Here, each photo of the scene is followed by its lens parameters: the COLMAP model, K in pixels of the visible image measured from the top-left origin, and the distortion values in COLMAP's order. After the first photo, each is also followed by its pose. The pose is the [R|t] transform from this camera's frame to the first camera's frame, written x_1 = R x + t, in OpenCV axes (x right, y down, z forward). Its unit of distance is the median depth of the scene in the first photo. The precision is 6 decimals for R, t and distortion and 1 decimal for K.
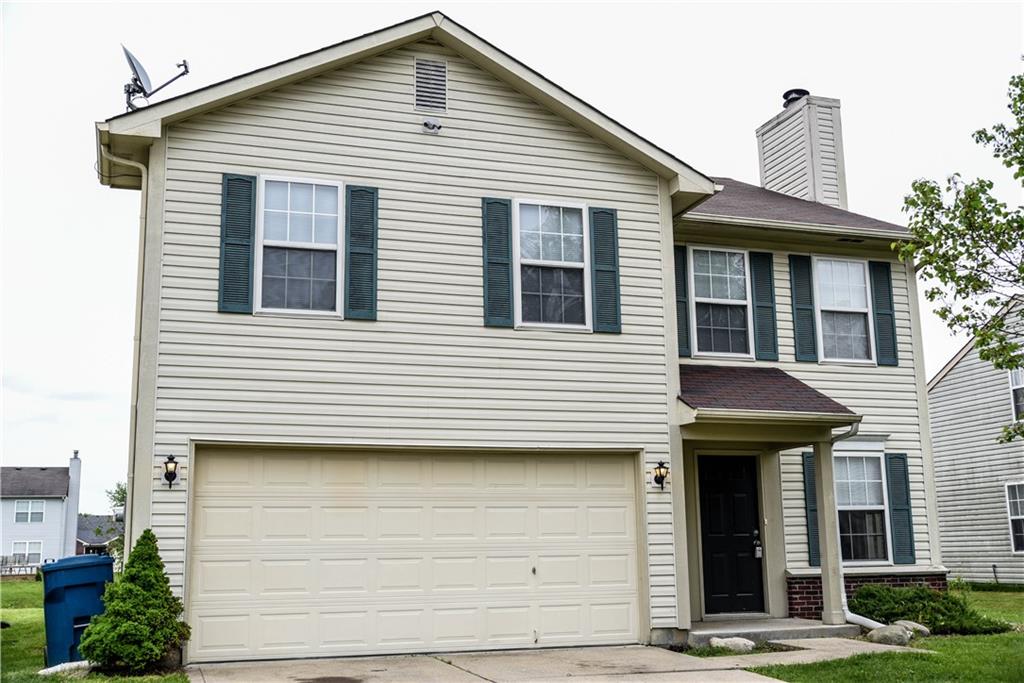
lens RADIAL K [[1104.4, 0, 512.0], [0, 1104.4, 341.5], [0, 0, 1]] dist [-0.011424, 0.002356]
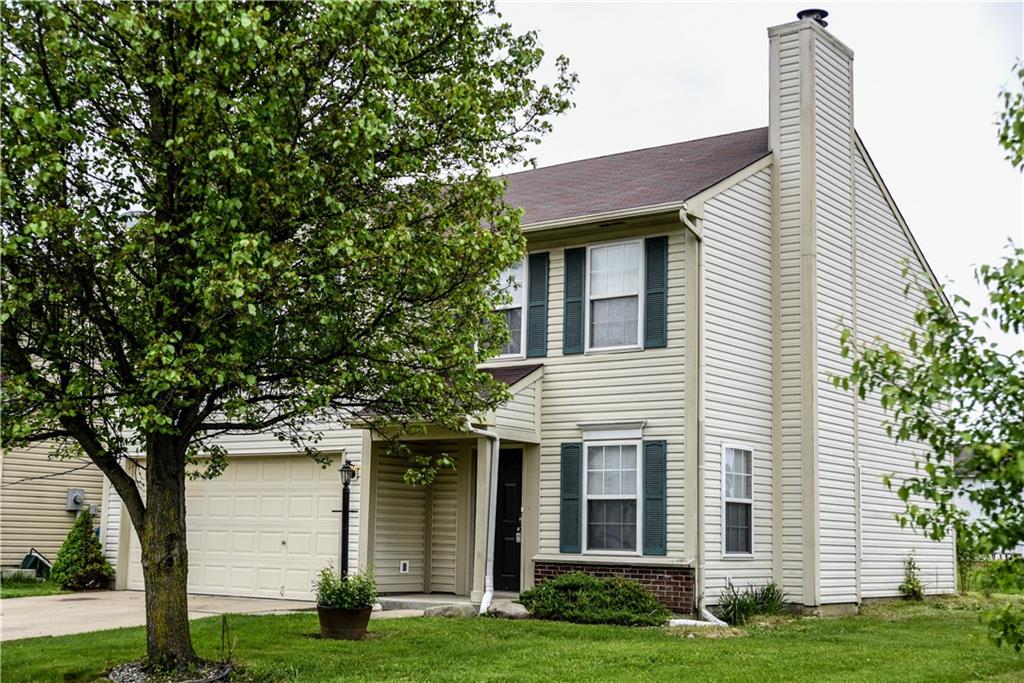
lens RADIAL K [[1347.0, 0, 512.0], [0, 1347.0, 341.5], [0, 0, 1]] dist [0.011829, 0.019574]
pose [[0.570016, -0.089101, -0.816788, 1.248482], [0.125924, 0.991832, -0.020317, 0.024926], [0.811927, -0.091272, 0.576580, 0.236802]]
